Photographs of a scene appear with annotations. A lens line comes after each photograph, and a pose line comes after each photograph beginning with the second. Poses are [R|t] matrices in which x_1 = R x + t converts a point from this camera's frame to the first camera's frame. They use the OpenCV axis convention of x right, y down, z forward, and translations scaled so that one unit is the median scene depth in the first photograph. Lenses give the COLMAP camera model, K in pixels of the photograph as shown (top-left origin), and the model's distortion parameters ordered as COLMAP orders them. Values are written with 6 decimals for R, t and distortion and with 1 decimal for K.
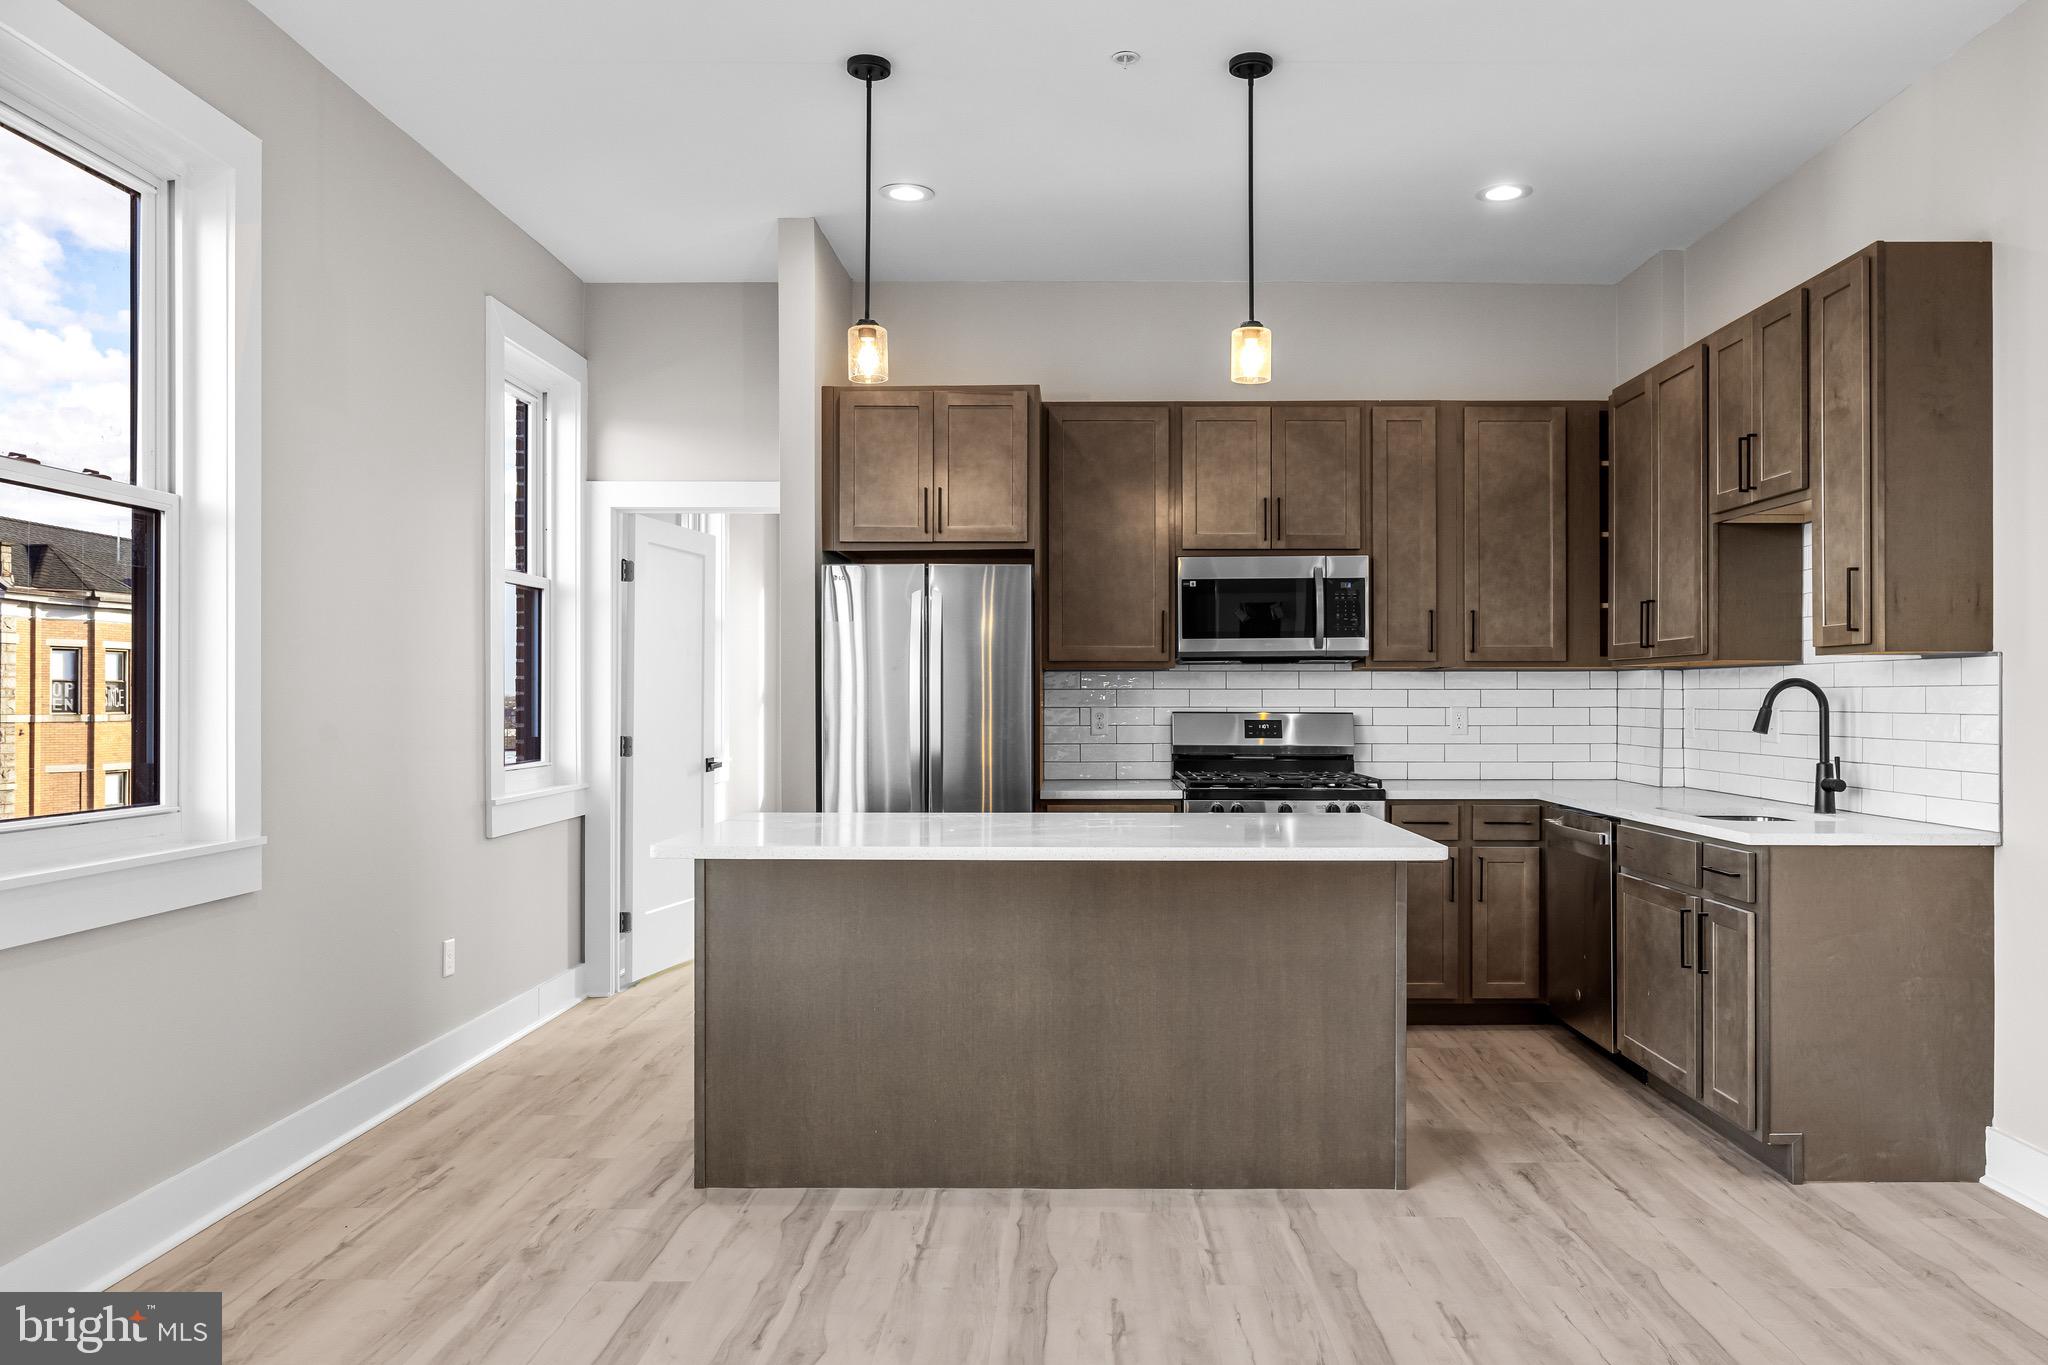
lens RADIAL K [[1385.1, 0, 1079.3], [0, 1385.1, 696.8], [0, 0, 1]] dist [-0.000512, 0.000548]
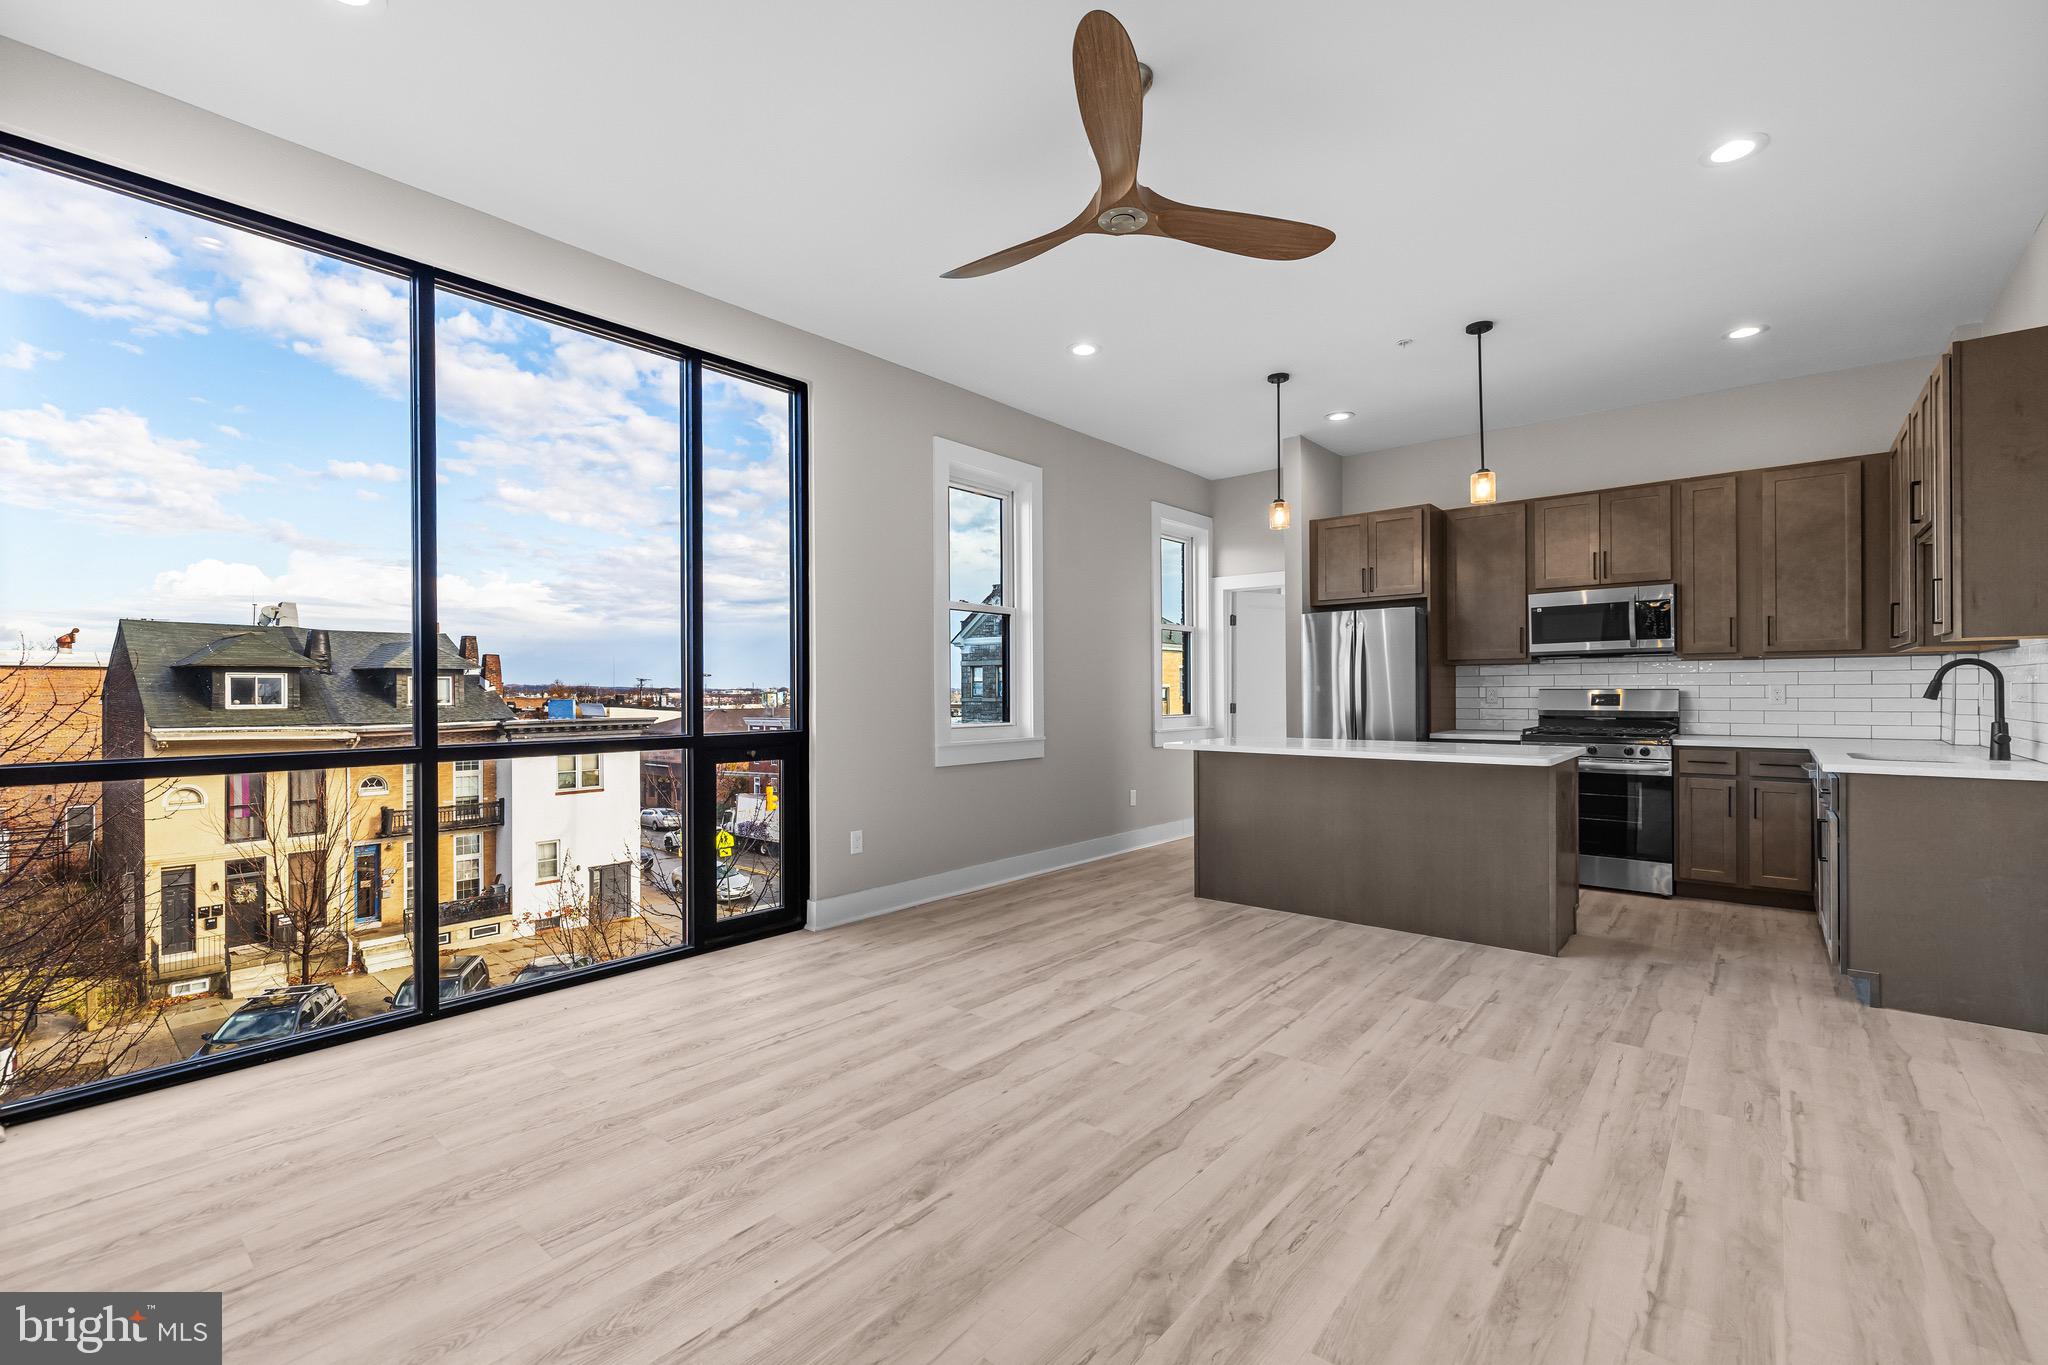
lens RADIAL K [[885.0, 0, 1020.5], [0, 885.0, 692.8], [0, 0, 1]] dist [0.003609, 0.000154]
pose [[0.761722, -0.003184, -0.647896, 0.305644], [0.005779, 0.999982, 0.001881, 0.010579], [0.647878, -0.005177, 0.761727, -0.198630]]
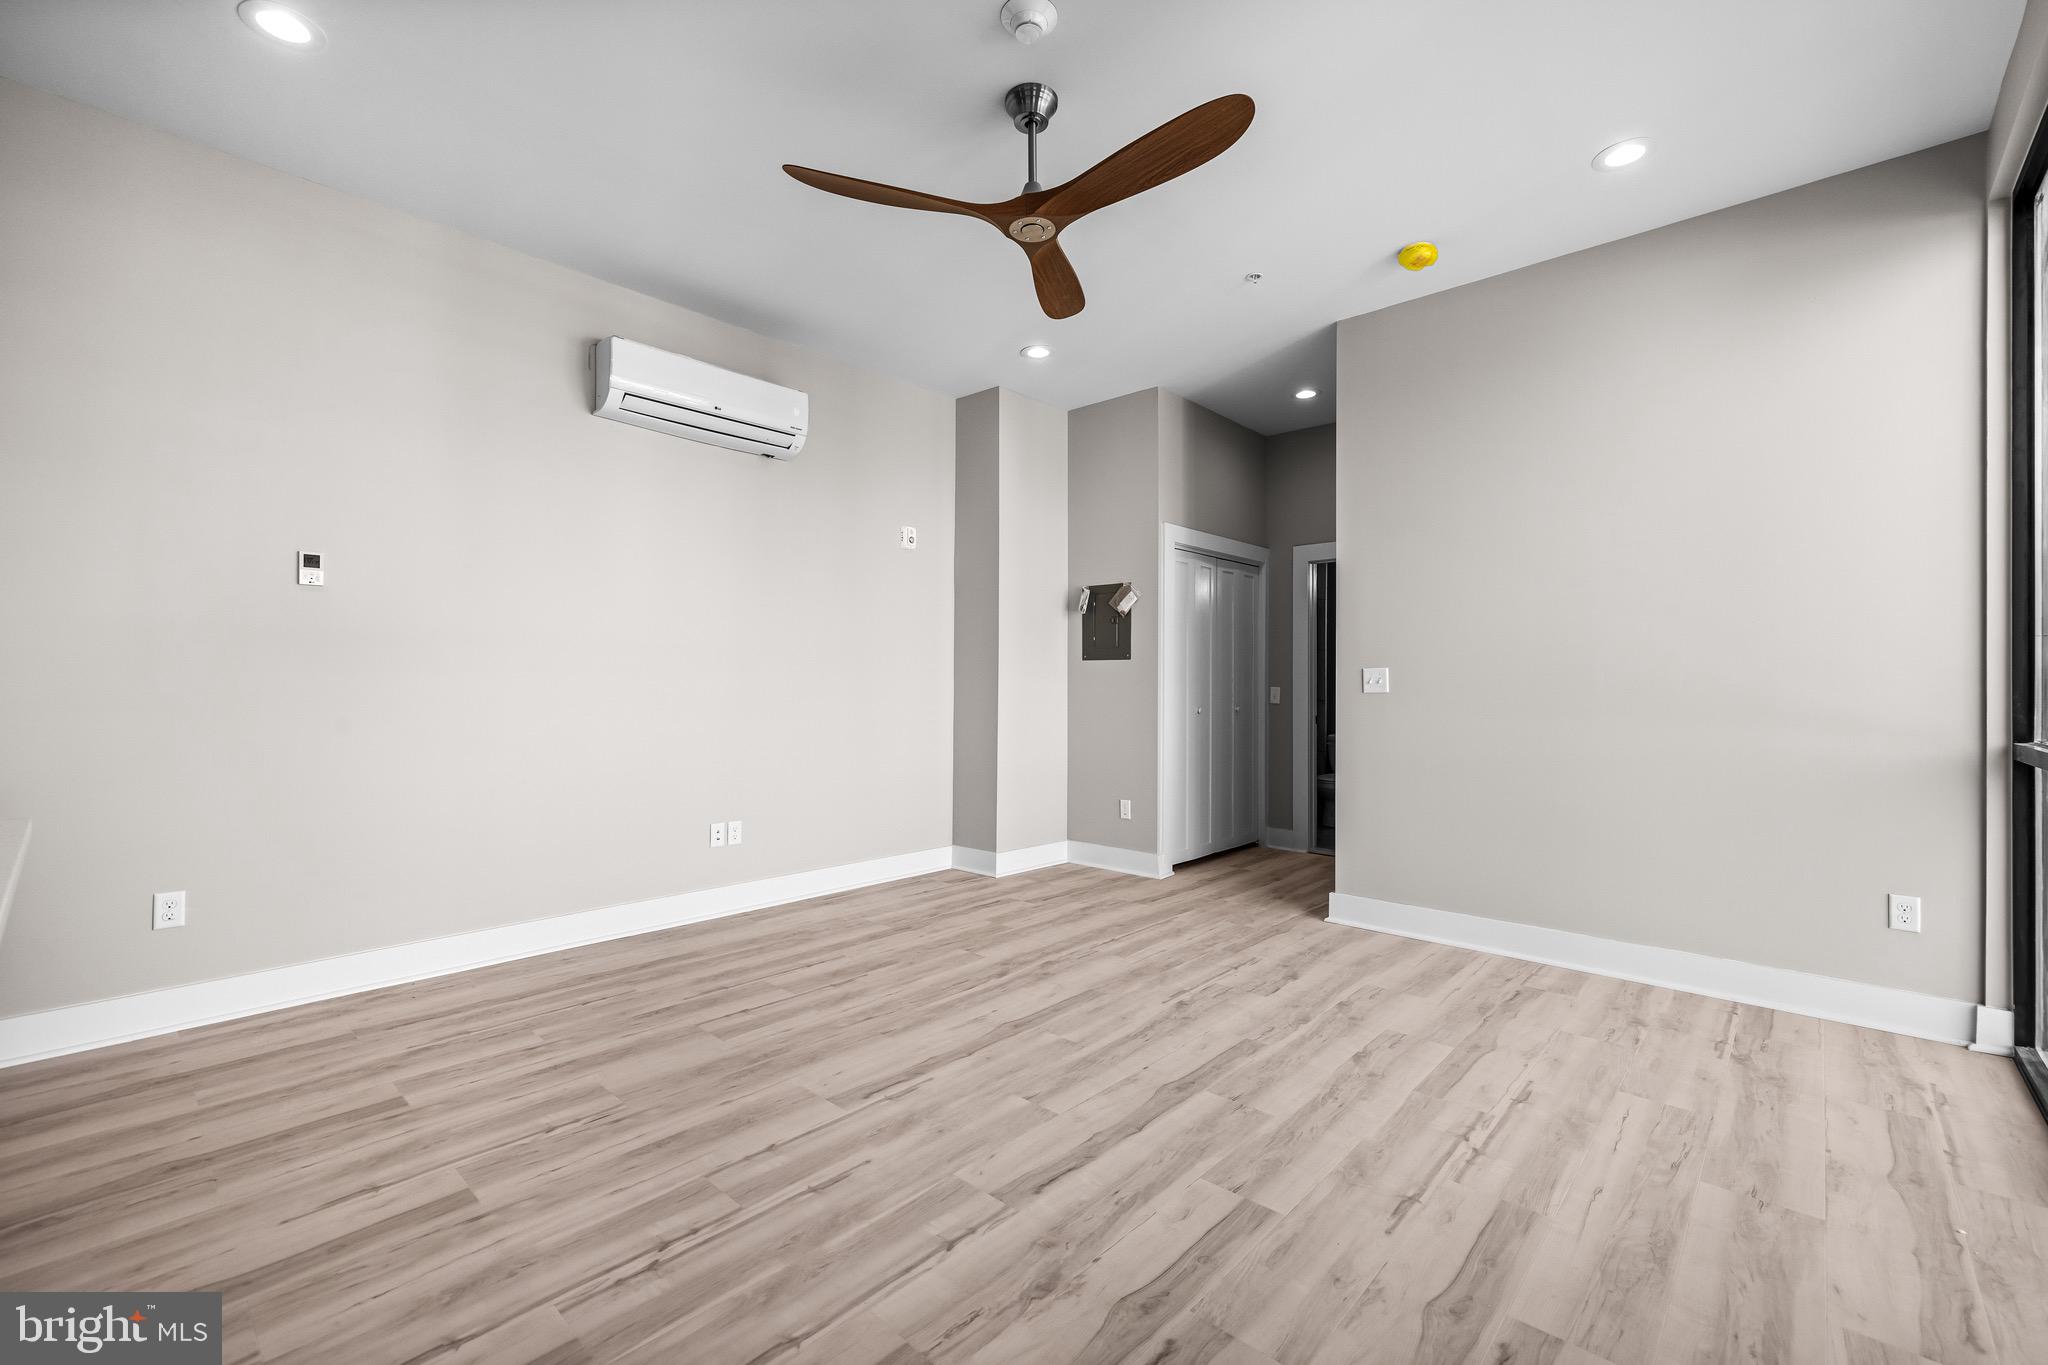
lens RADIAL K [[861.0, 0, 1026.6], [0, 861.0, 697.6], [0, 0, 1]] dist [-0.000780, 0.000702]
pose [[-0.739420, -0.015489, 0.673067, -0.322914], [-0.007181, 0.999860, 0.015120, 0.016123], [-0.673206, 0.006346, -0.739427, 0.609178]]
